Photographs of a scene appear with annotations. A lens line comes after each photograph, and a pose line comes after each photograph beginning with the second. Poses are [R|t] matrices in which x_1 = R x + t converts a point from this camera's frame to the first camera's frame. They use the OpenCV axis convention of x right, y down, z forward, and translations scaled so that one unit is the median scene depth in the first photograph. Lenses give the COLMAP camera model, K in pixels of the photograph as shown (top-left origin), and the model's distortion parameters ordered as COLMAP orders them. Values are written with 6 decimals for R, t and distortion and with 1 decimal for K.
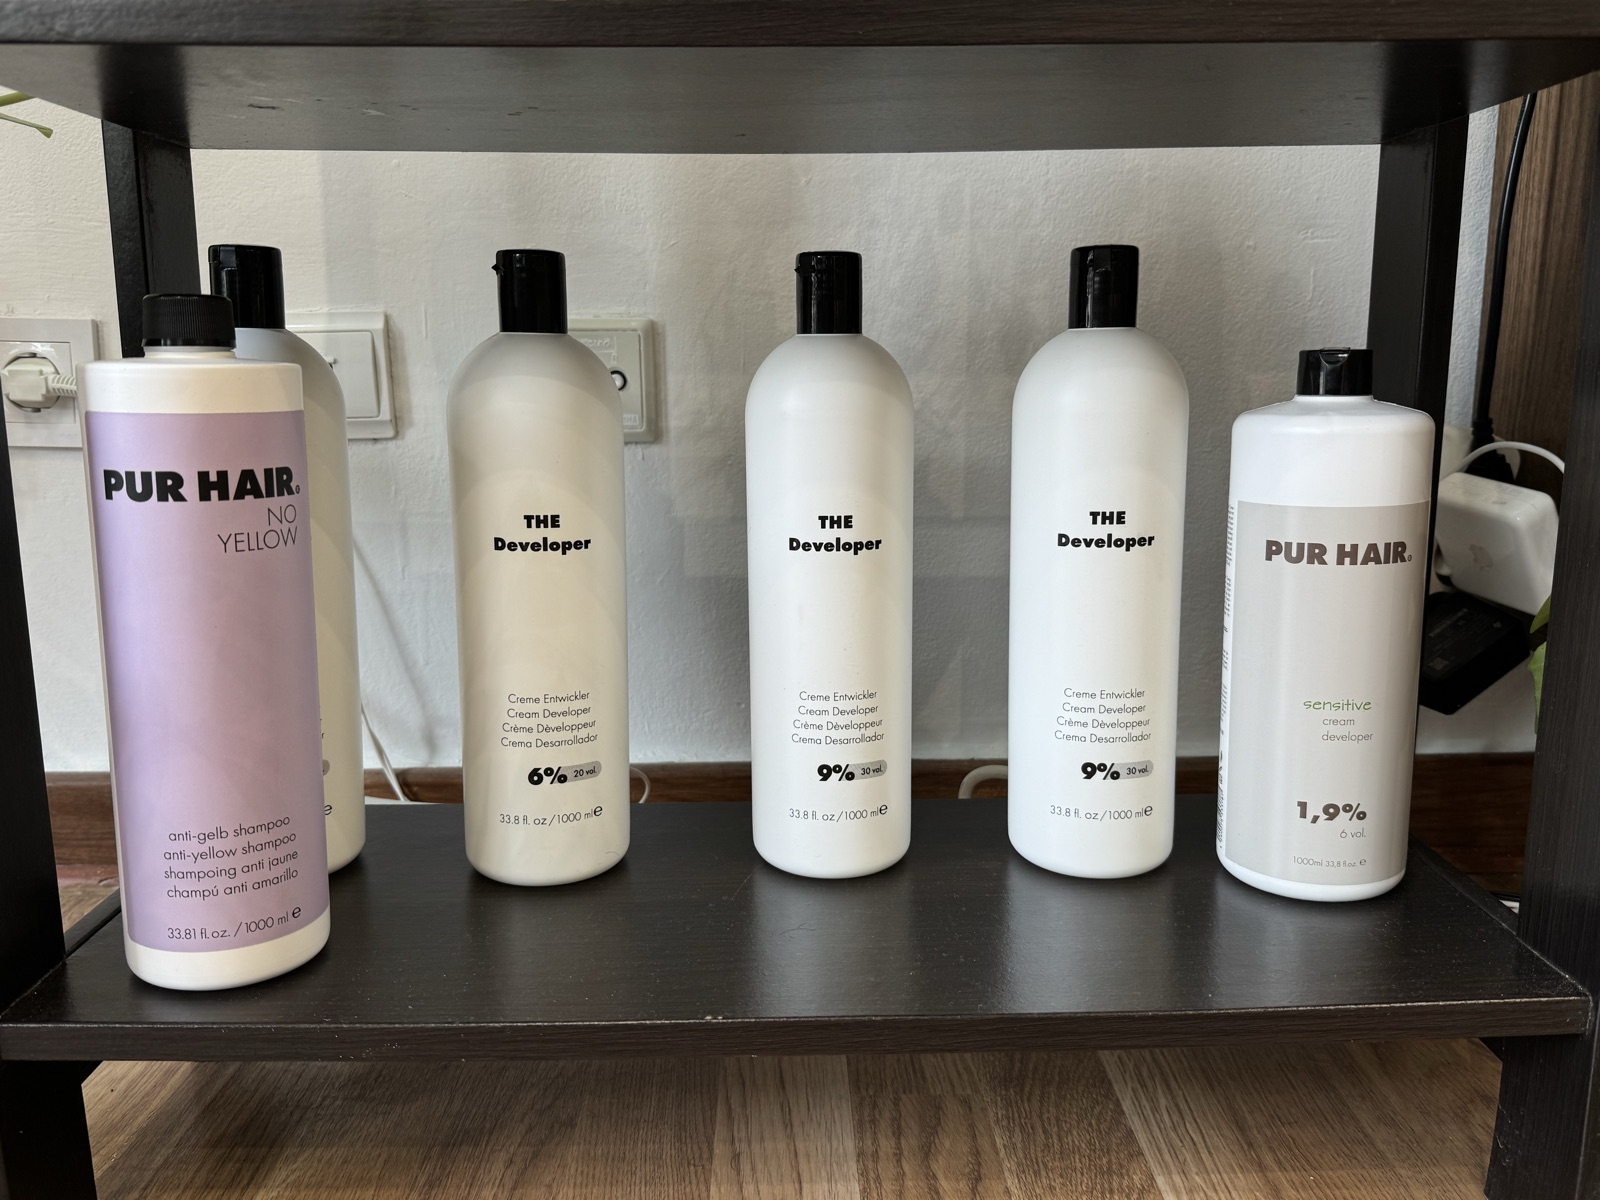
lens RADIAL K [[1315.7, 0, 801.6], [0, 1315.7, 596.4], [0, 0, 1]] dist [-0.001160, -0.017940]
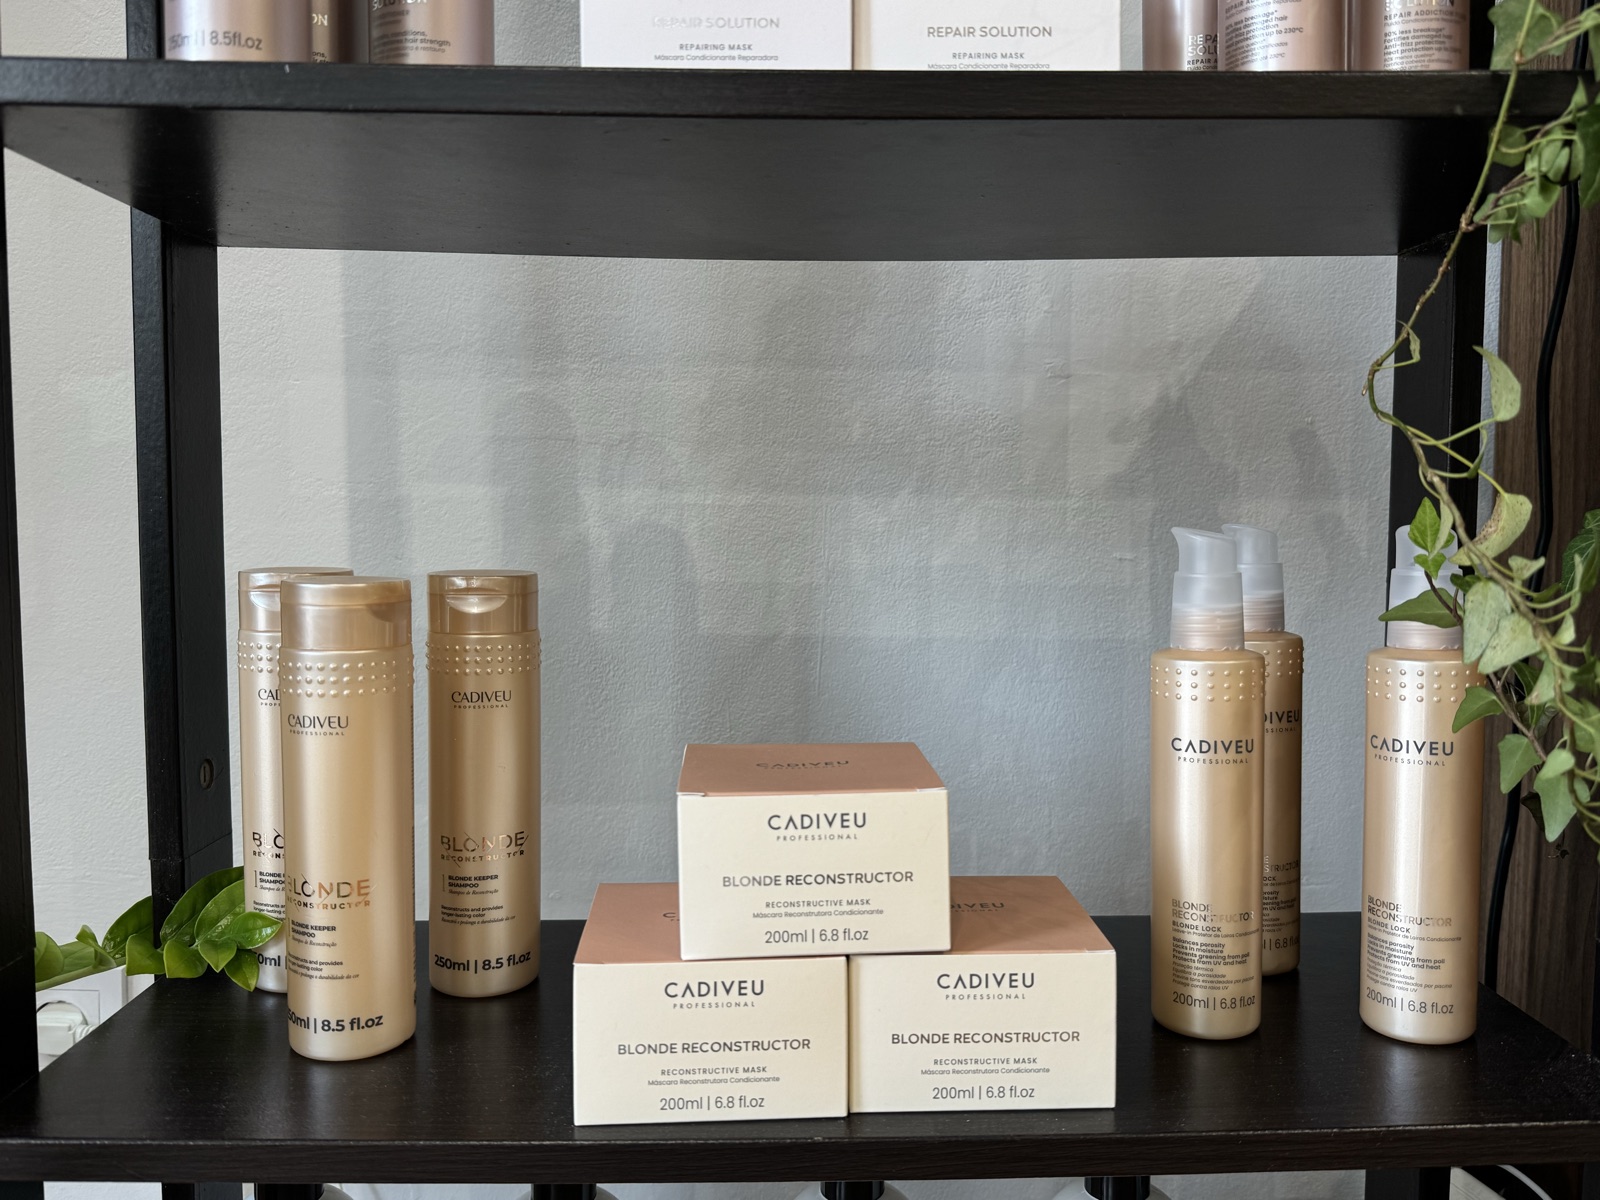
lens RADIAL K [[1315.7, 0, 799.7], [0, 1315.7, 600.1], [0, 0, 1]] dist [-0.001160, -0.017940]
pose [[0.999977, -0.001876, 0.006515, -0.020051], [0.002708, 0.991491, -0.130149, -0.396883], [-0.006215, 0.130164, 0.991473, -0.061469]]
